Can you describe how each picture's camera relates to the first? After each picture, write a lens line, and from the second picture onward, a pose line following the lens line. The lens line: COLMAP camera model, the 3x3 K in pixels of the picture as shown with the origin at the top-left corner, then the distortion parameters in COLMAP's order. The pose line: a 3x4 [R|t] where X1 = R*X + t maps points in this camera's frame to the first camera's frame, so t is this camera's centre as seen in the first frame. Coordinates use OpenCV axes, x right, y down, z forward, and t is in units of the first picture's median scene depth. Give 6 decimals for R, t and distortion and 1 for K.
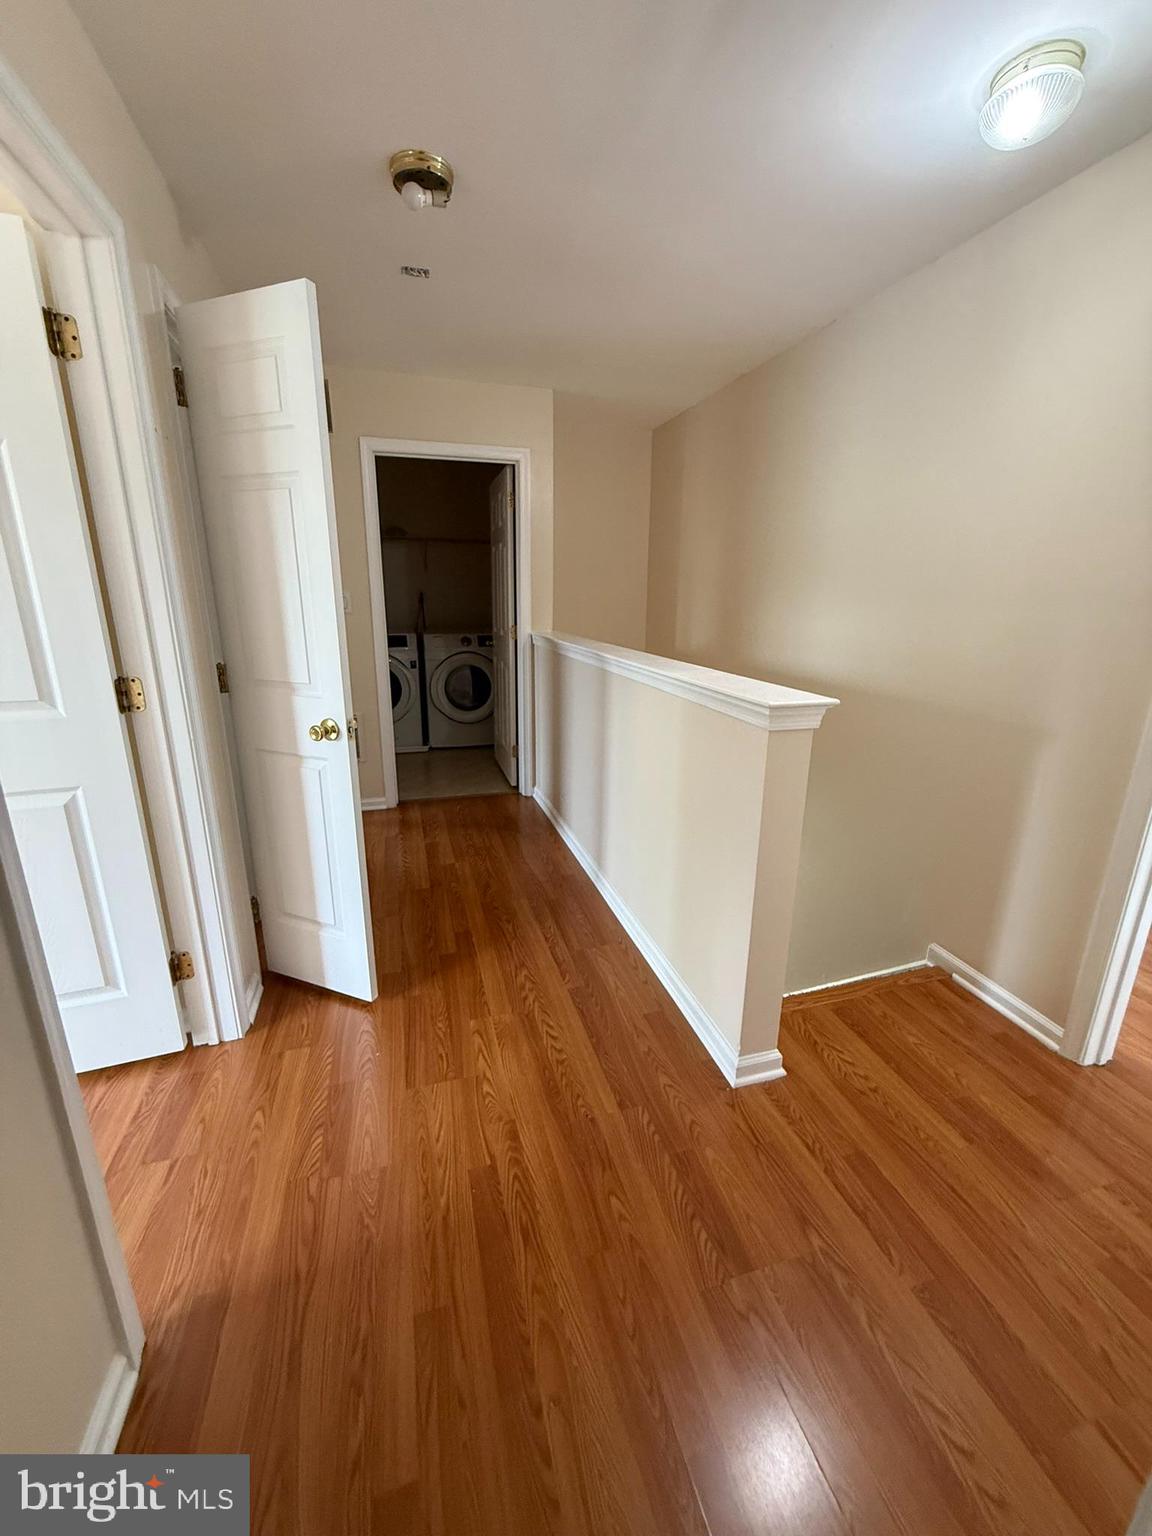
lens RADIAL K [[613.6, 0, 577.6], [0, 613.6, 761.2], [0, 0, 1]] dist [0.004147, 0.000431]
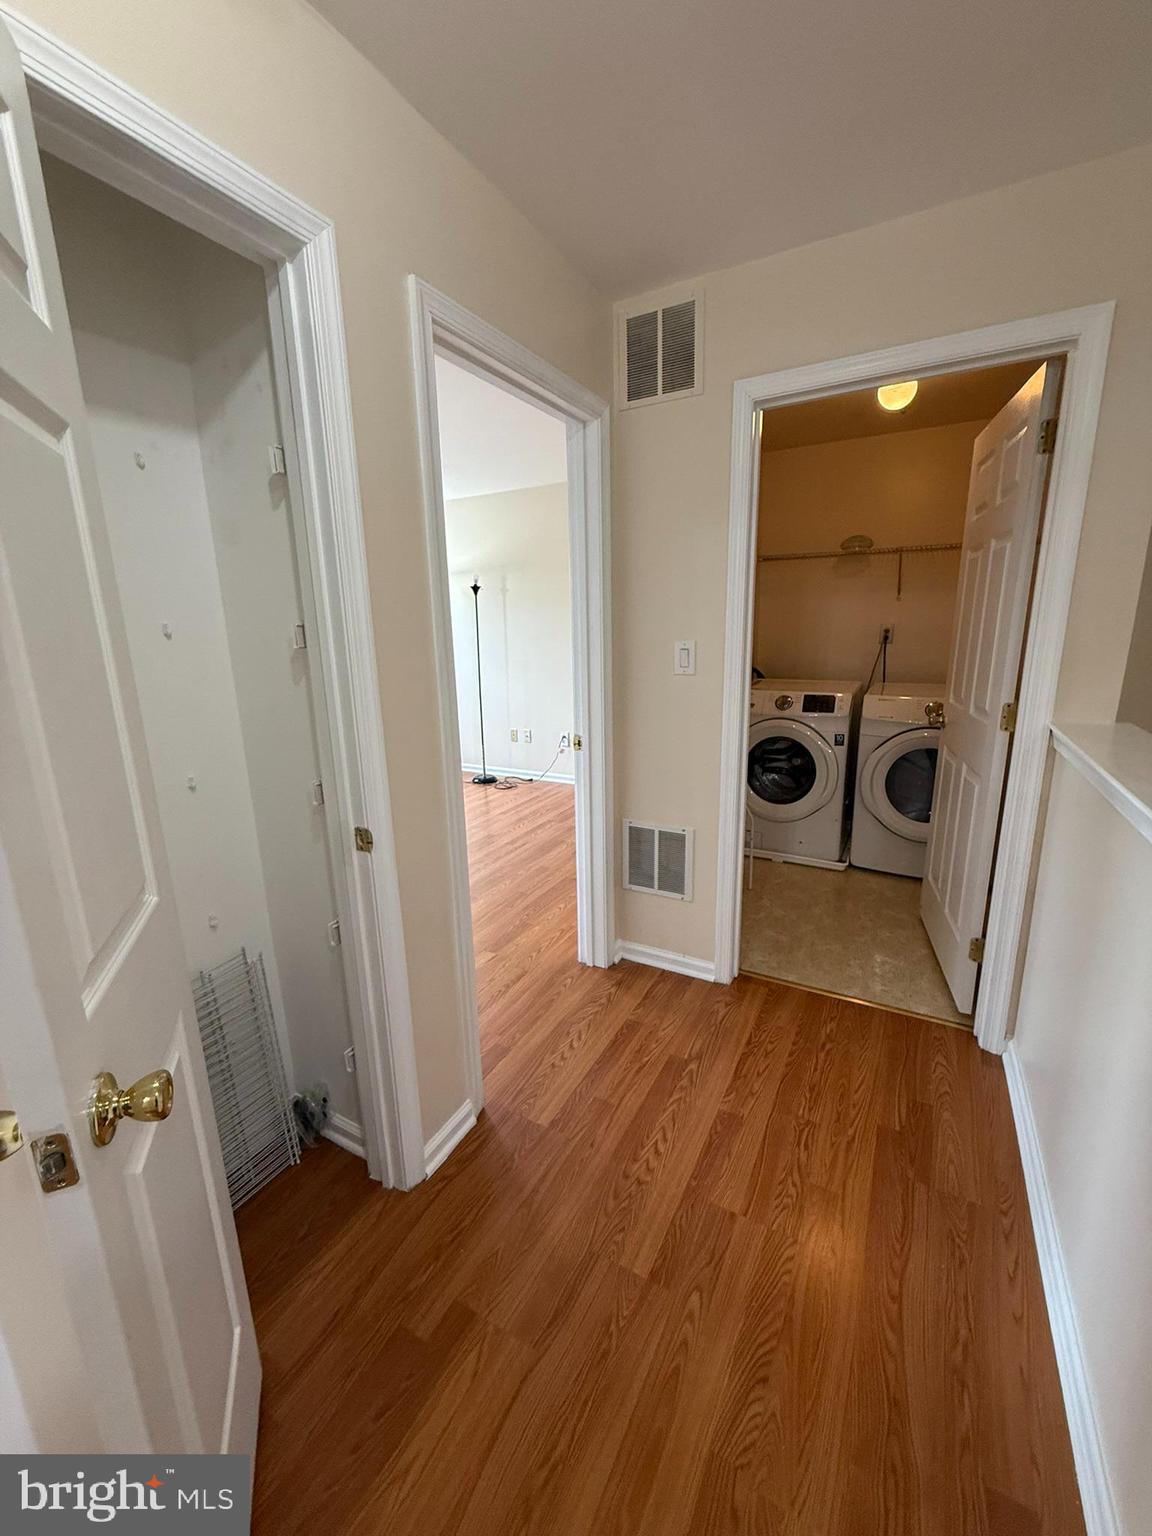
lens RADIAL K [[613.6, 0, 577.6], [0, 613.6, 761.2], [0, 0, 1]] dist [0.004147, 0.000431]
pose [[0.702979, 0.130427, -0.699149, -0.000705], [-0.159512, 0.986911, 0.023723, -0.125974], [0.693092, 0.094846, 0.714582, 0.399574]]
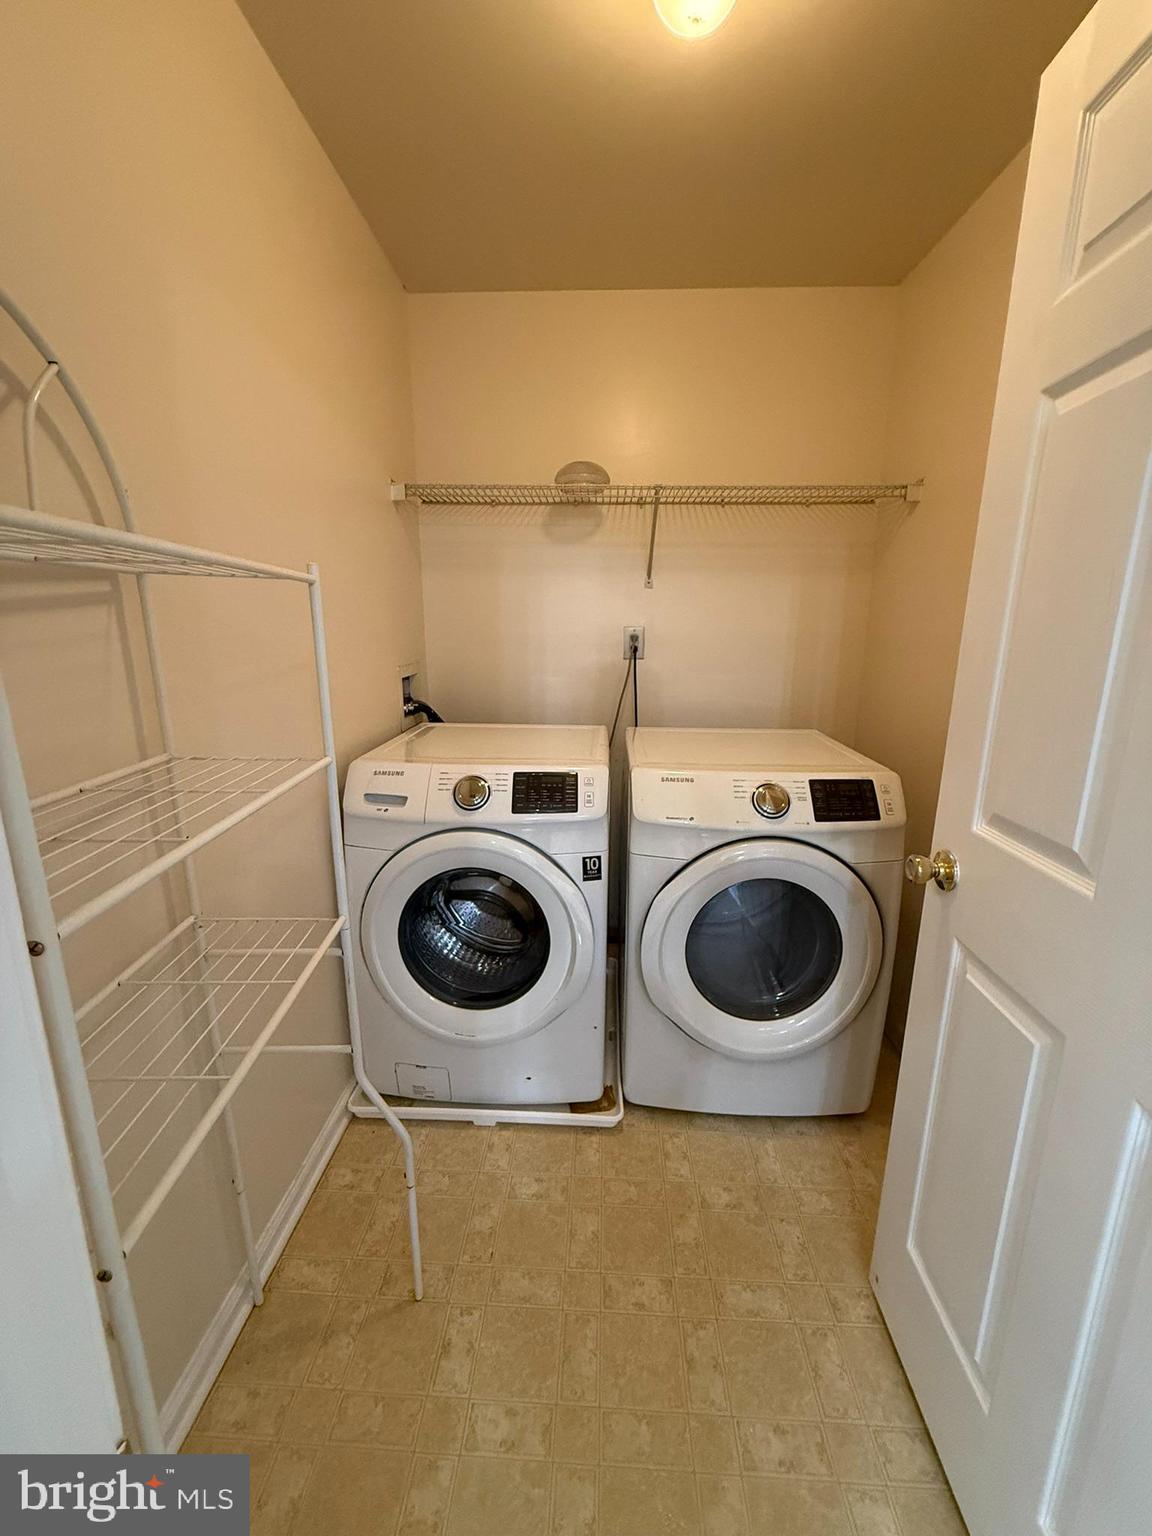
lens RADIAL K [[613.6, 0, 577.6], [0, 613.6, 761.2], [0, 0, 1]] dist [0.004147, 0.000431]
pose [[0.945692, 0.064881, -0.318523, -0.214914], [-0.082366, 0.995728, -0.041722, -0.235697], [0.314455, 0.065692, 0.946997, 0.840152]]
